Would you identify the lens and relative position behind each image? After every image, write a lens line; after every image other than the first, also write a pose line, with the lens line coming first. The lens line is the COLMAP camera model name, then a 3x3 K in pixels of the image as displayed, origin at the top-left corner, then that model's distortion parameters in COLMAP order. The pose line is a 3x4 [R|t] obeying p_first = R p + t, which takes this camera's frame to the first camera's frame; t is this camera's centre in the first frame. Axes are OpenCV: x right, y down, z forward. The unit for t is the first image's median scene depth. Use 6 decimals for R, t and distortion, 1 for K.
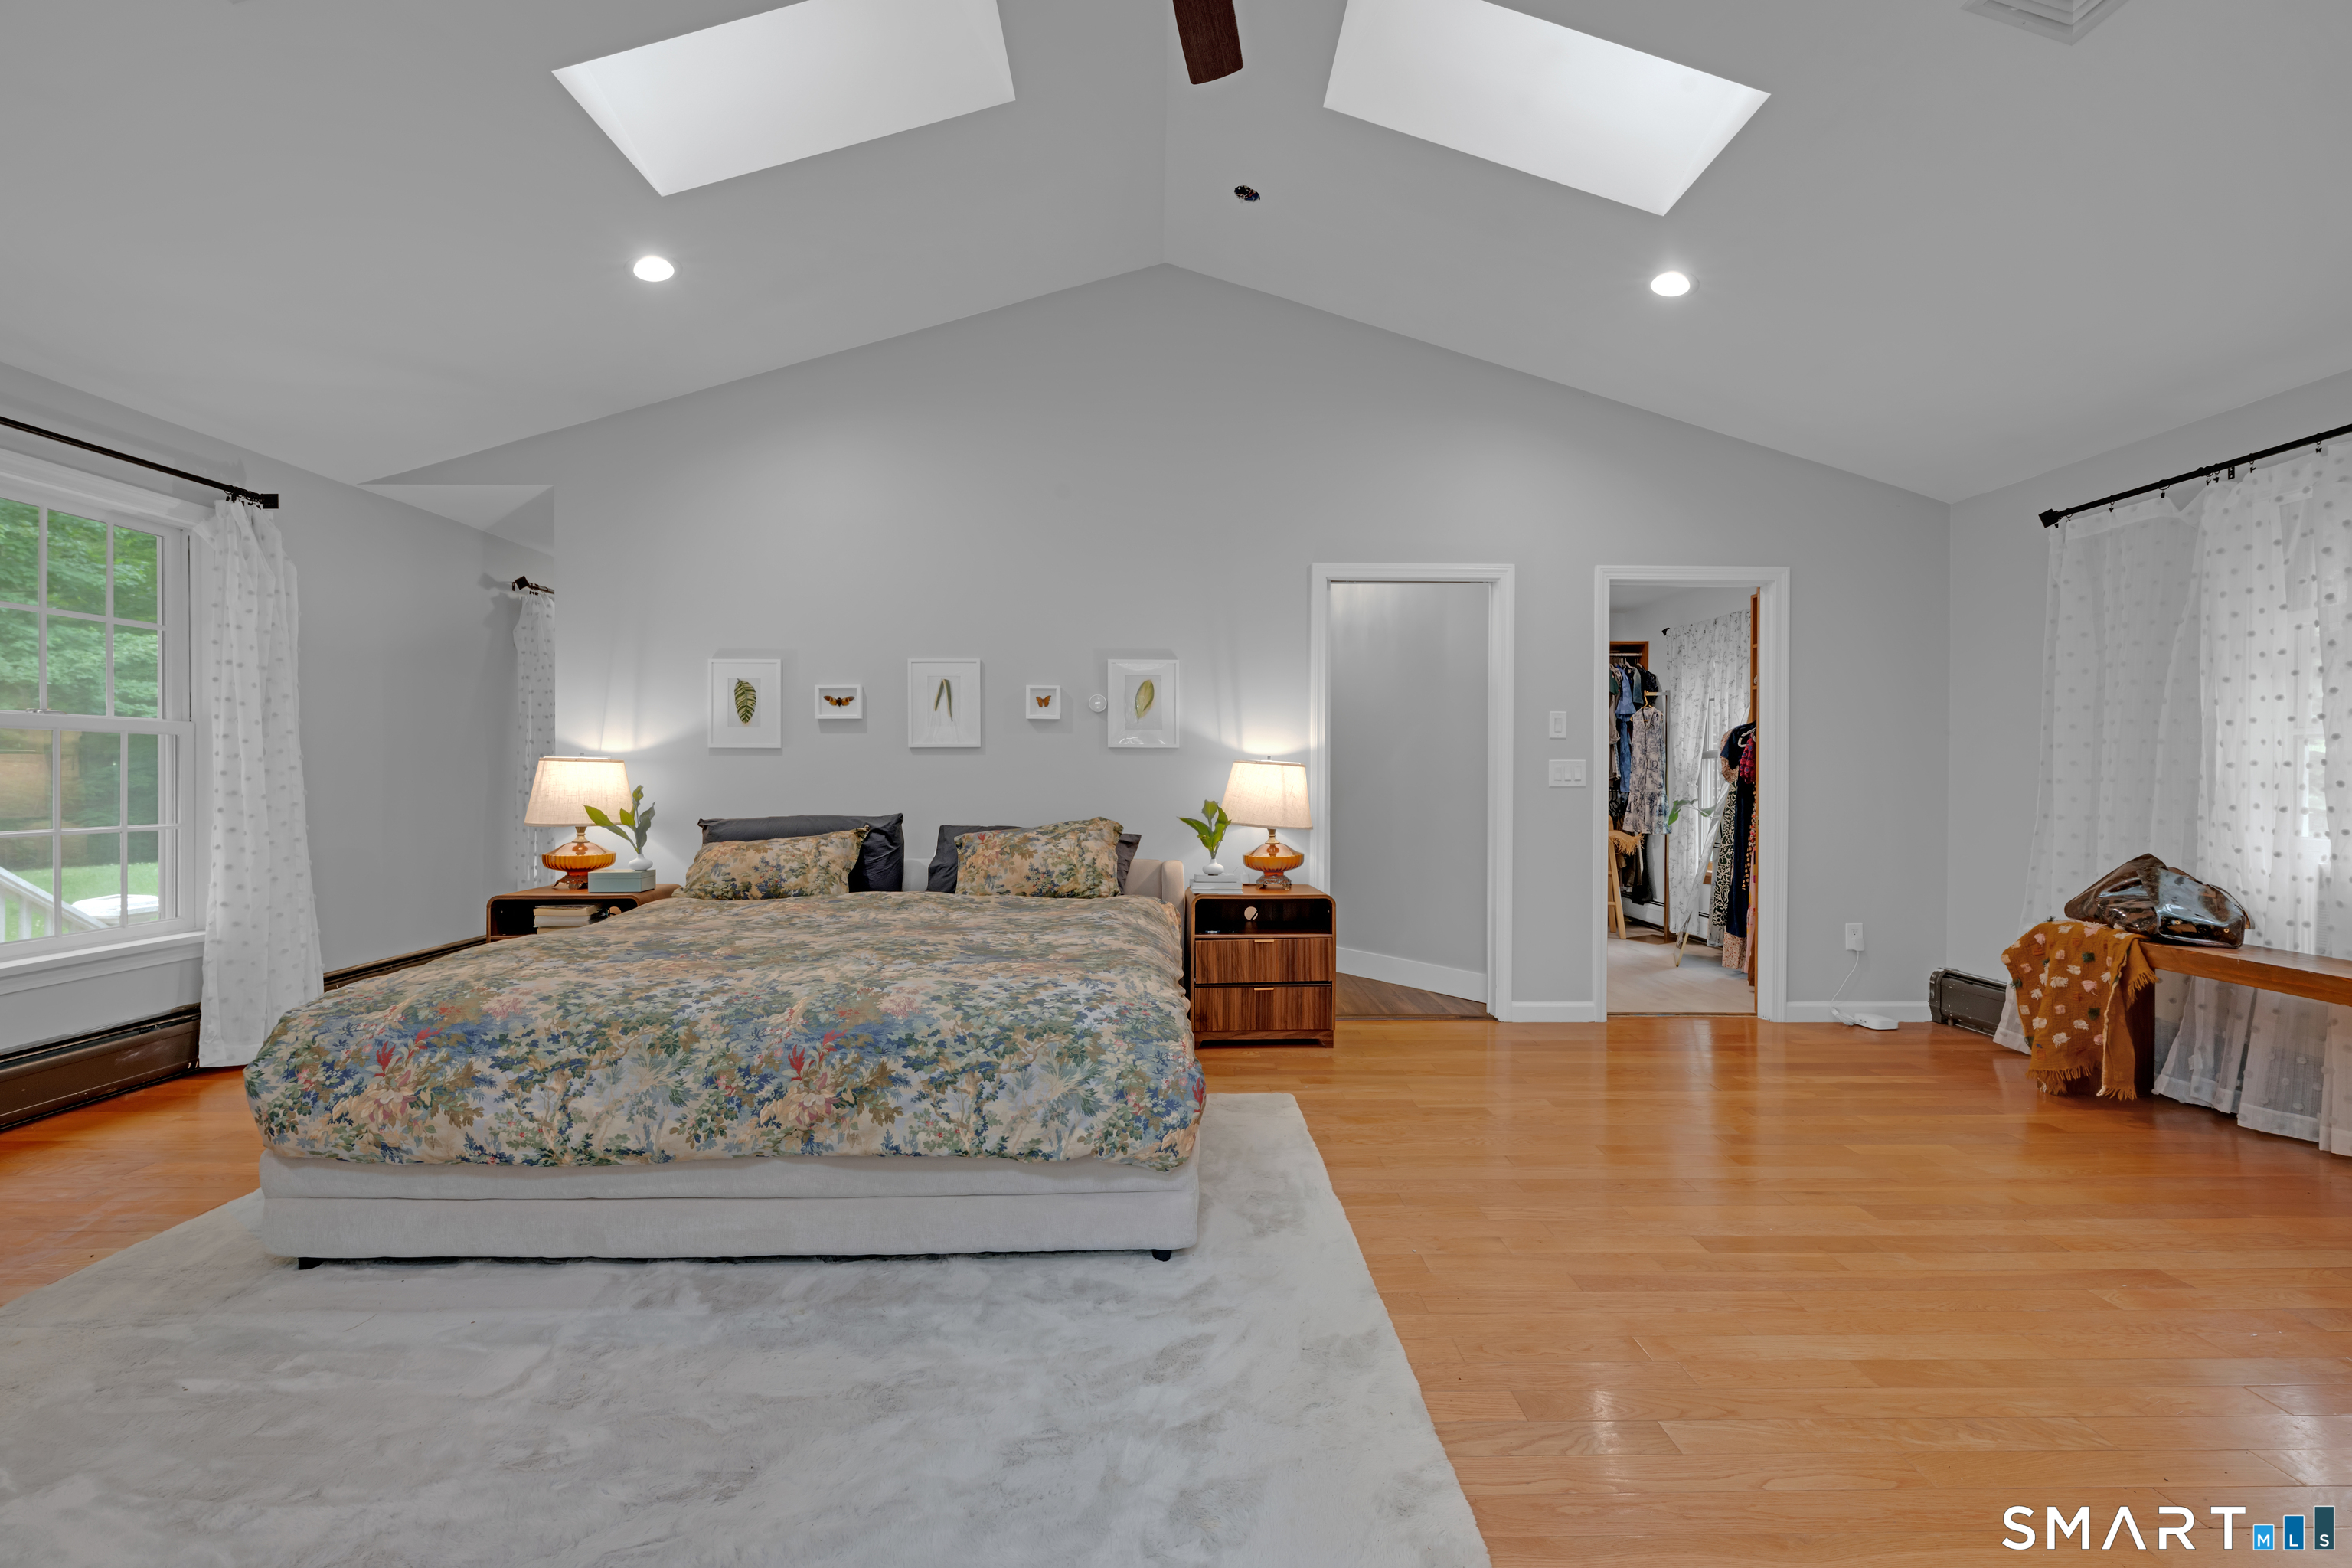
lens RADIAL K [[946.5, 0, 1176.0], [0, 946.5, 784.0], [0, 0, 1]] dist [-0.001671, -0.000105]
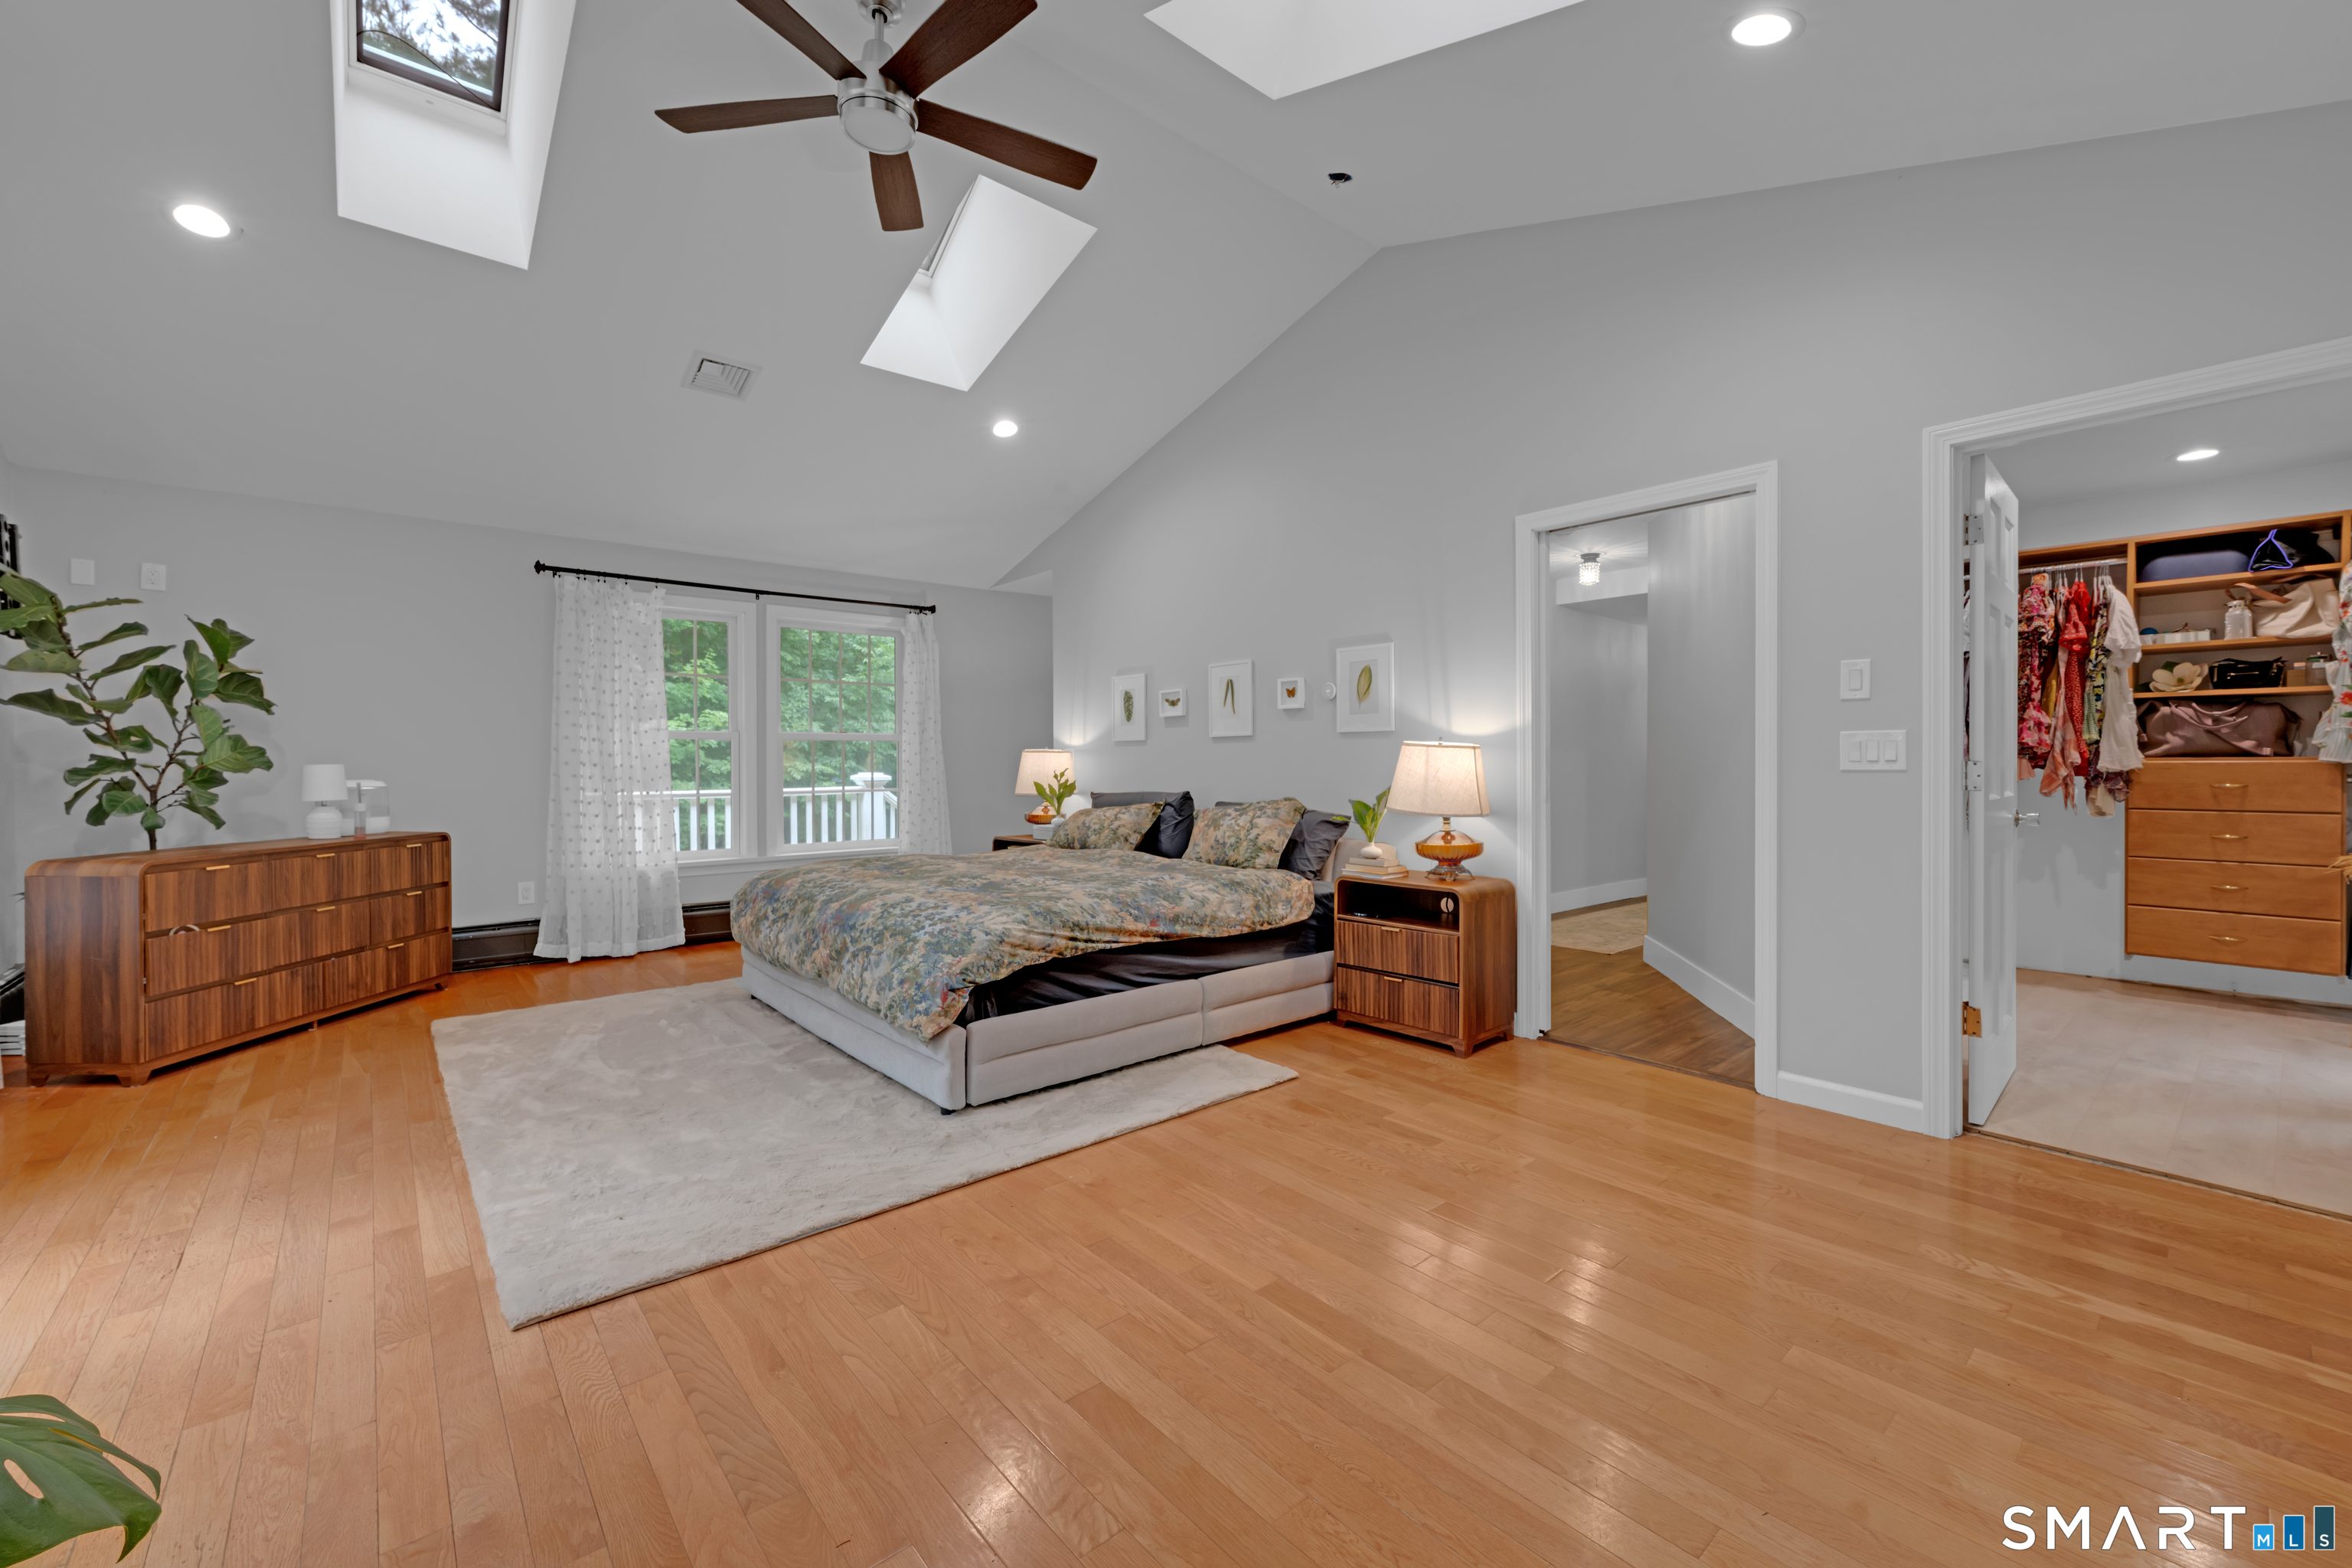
lens RADIAL K [[941.1, 0, 1175.5], [0, 941.1, 771.2], [0, 0, 1]] dist [-0.000268, 0.000351]
pose [[0.634796, 0.002339, -0.772676, 0.664005], [-0.001139, 0.999997, 0.002092, 0.002562], [0.772679, -0.000448, 0.634797, 0.210669]]
